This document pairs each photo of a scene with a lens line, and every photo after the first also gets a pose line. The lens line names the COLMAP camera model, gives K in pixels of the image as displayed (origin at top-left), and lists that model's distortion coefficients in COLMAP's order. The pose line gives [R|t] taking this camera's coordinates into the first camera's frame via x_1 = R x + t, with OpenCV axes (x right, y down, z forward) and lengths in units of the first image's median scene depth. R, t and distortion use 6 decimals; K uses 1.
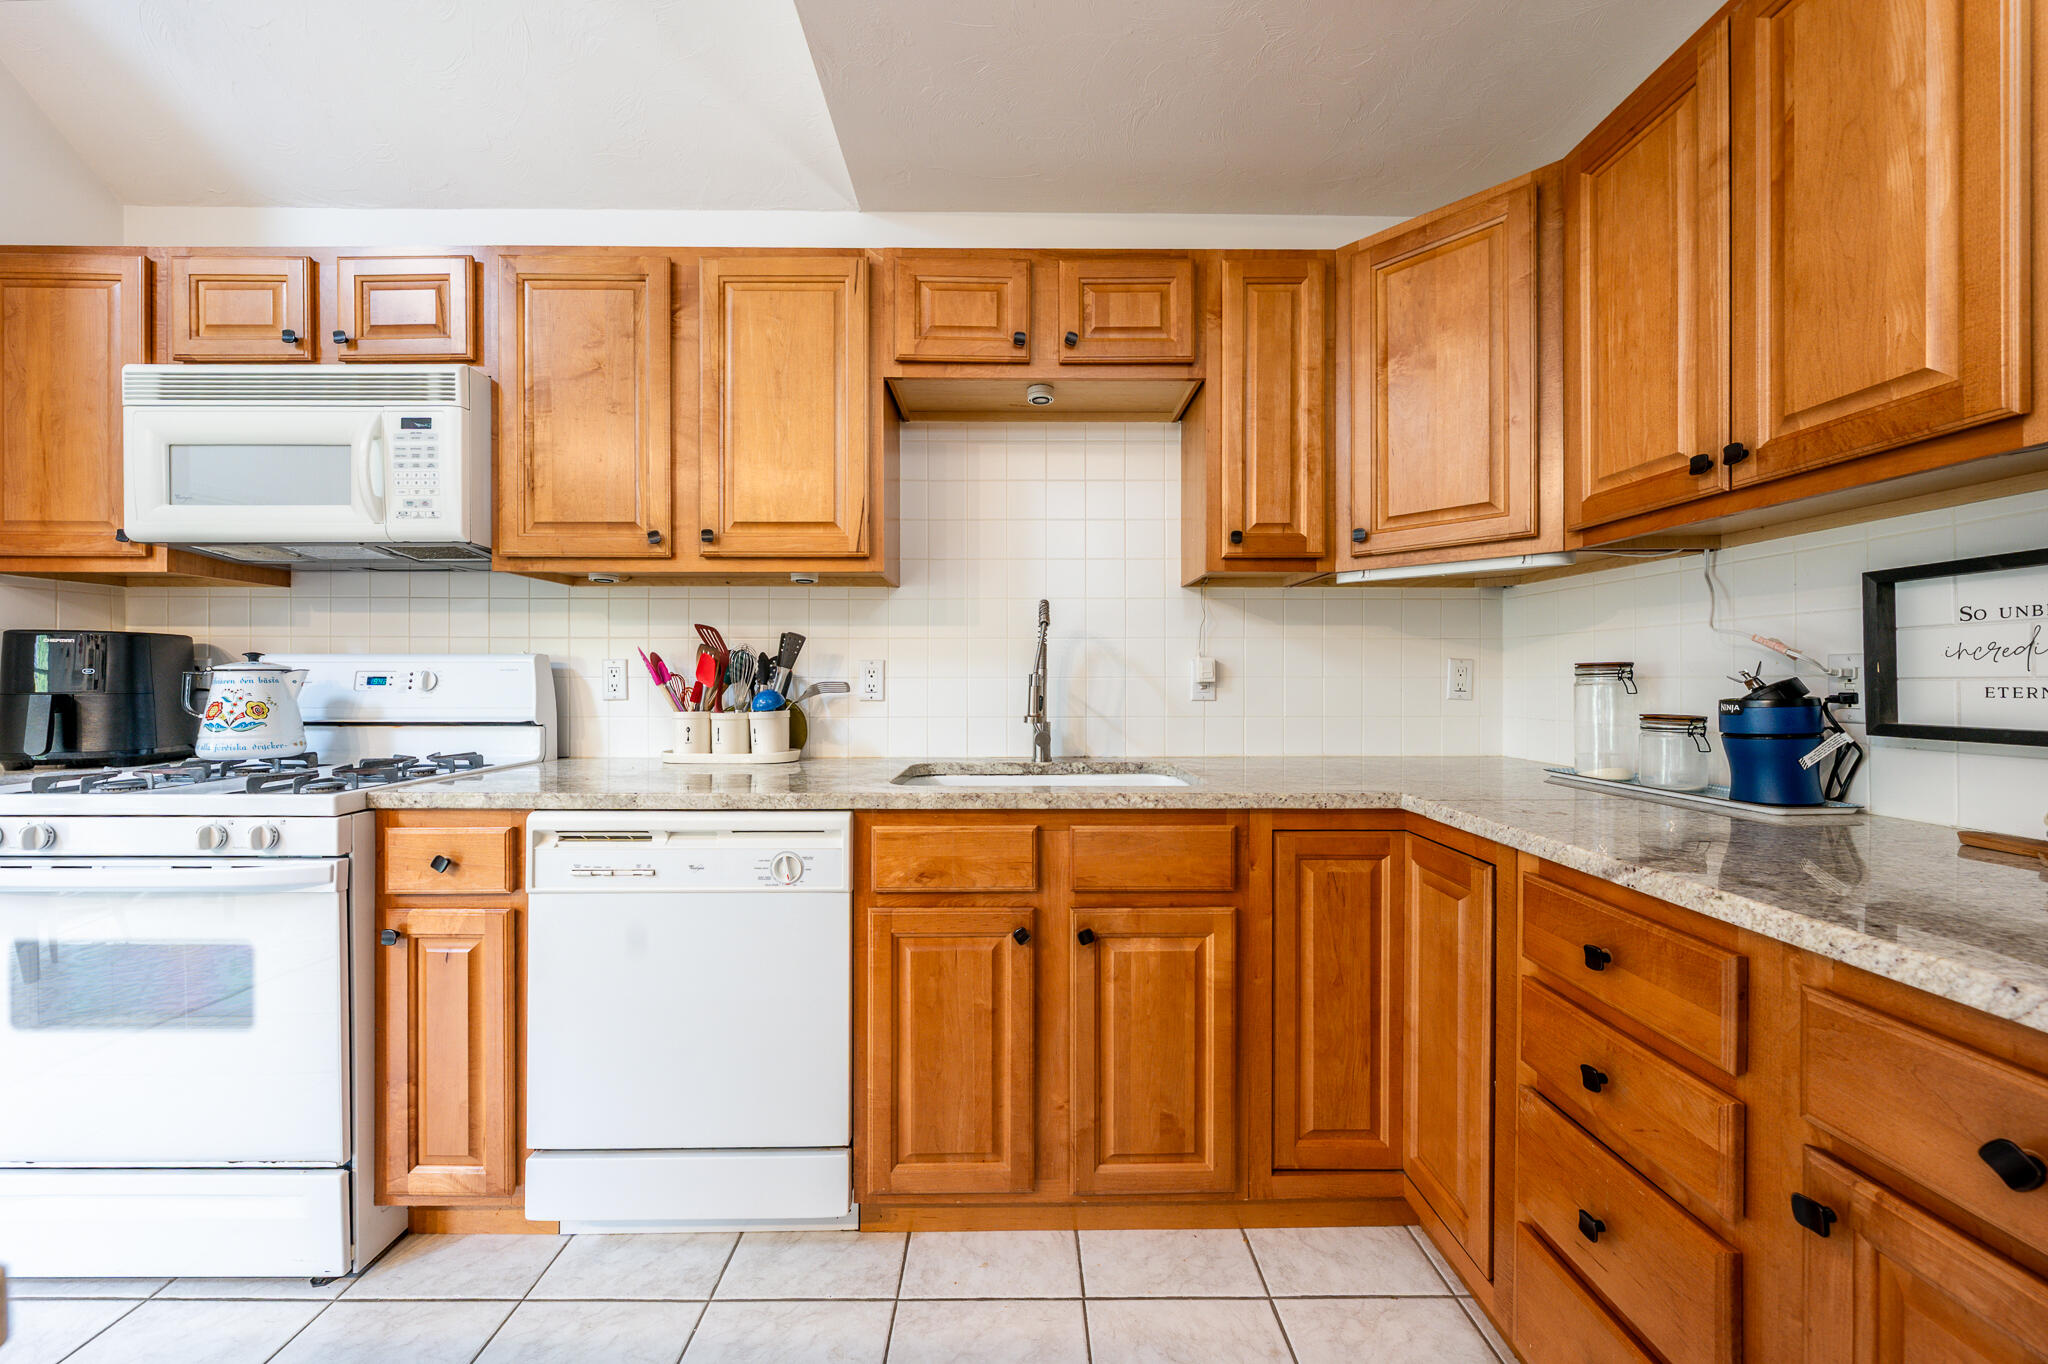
lens RADIAL K [[709.6, 0, 1020.9], [0, 709.6, 682.5], [0, 0, 1]] dist [-0.007481, 0.001165]
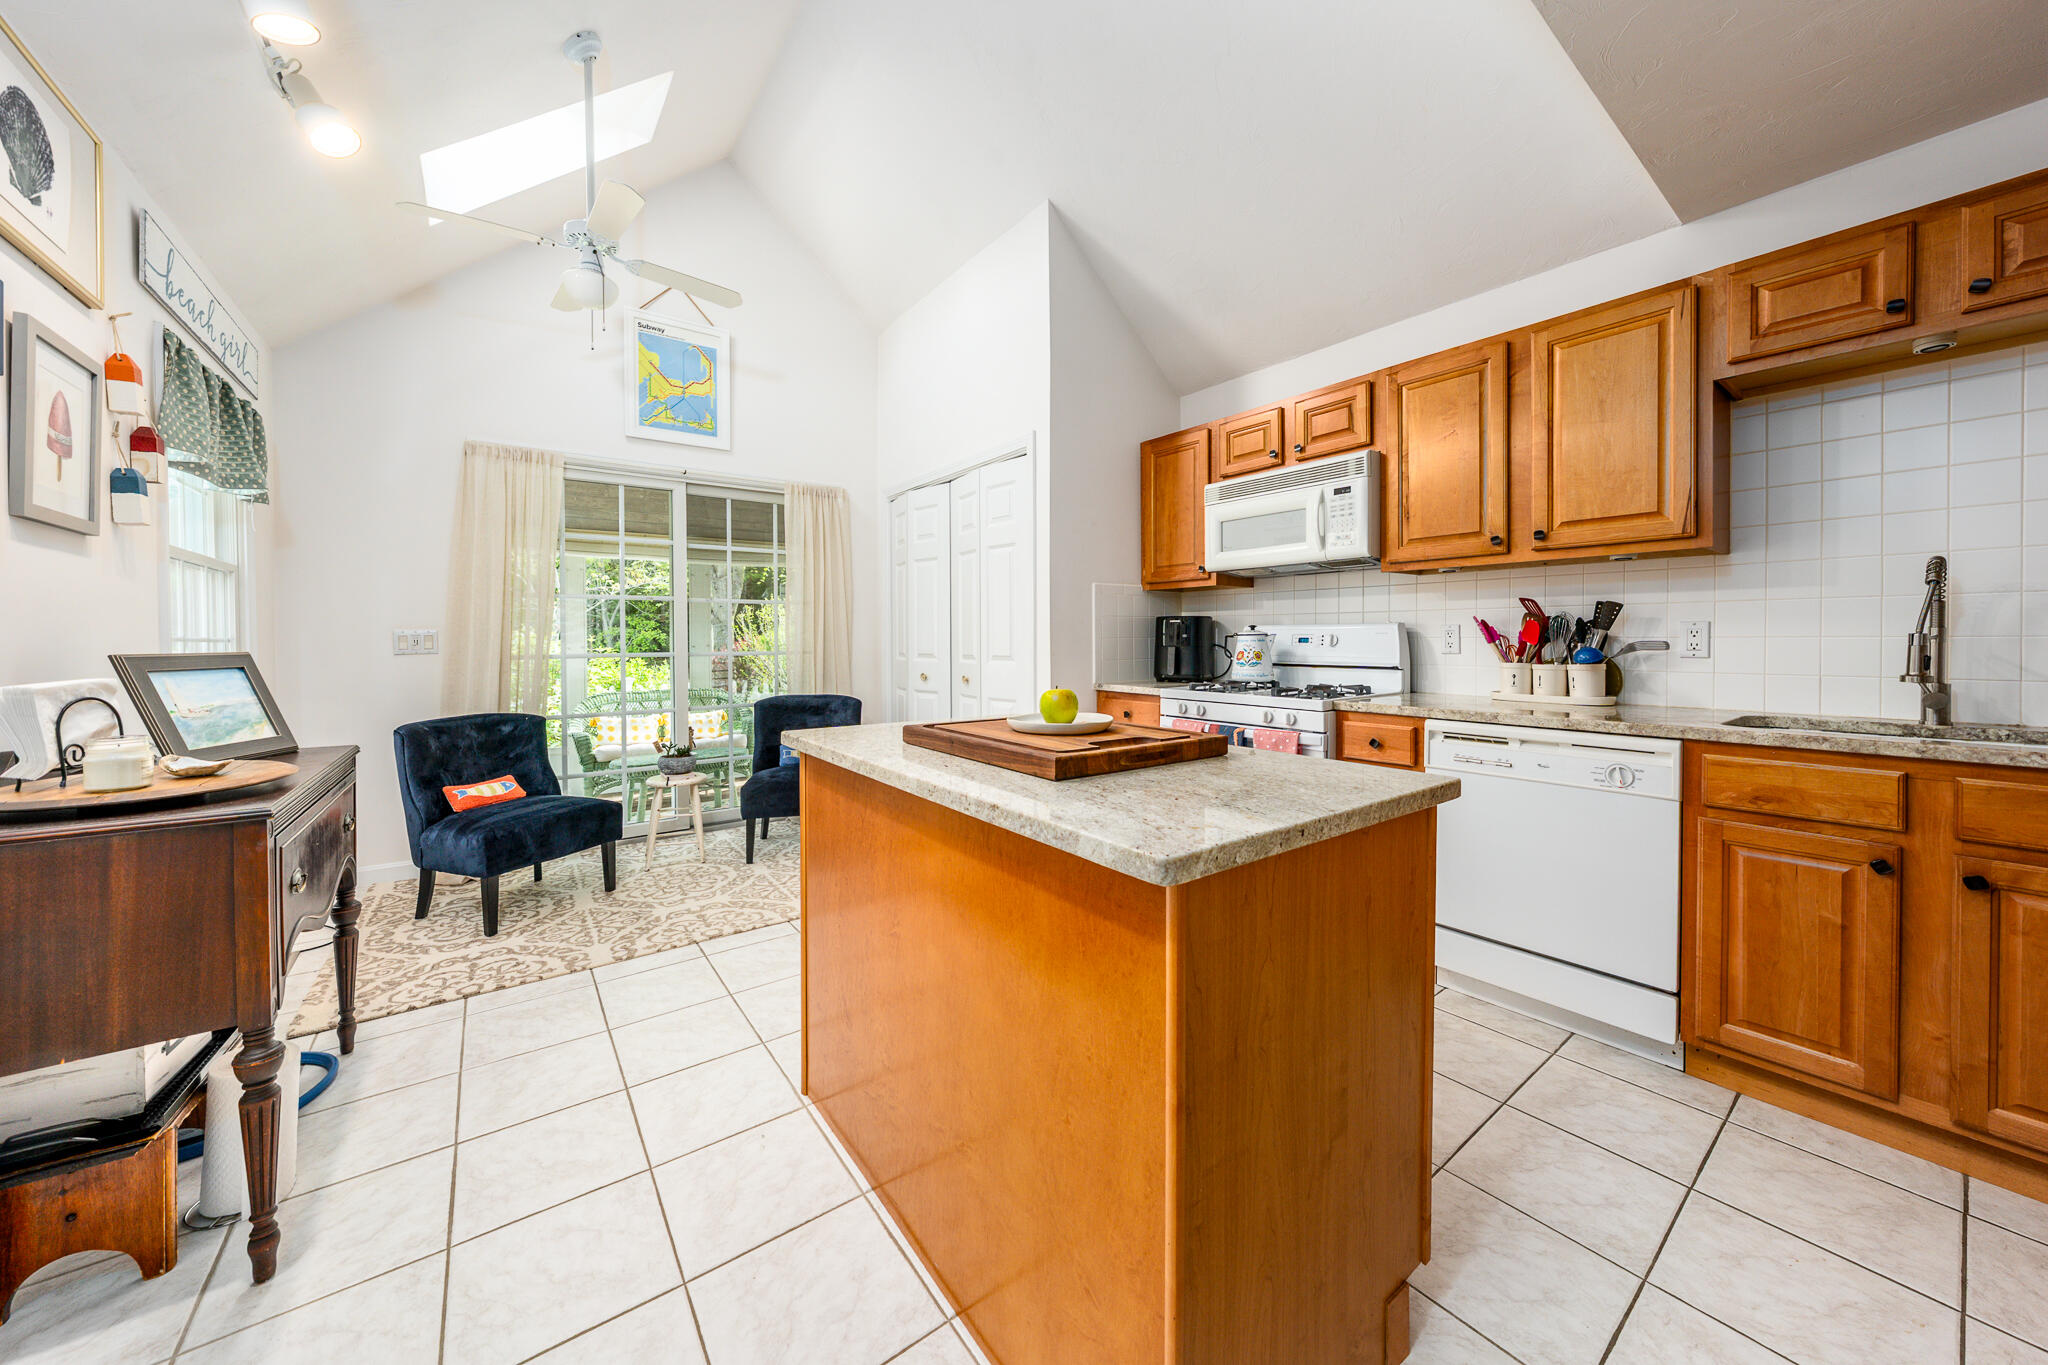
lens RADIAL K [[709.6, 0, 1022.7], [0, 709.6, 644.7], [0, 0, 1]] dist [-0.007481, 0.001165]
pose [[0.580655, 0.005171, -0.814134, 0.096436], [0.001449, 0.999972, 0.007385, -0.006006], [0.814149, -0.005468, 0.580631, -0.626678]]
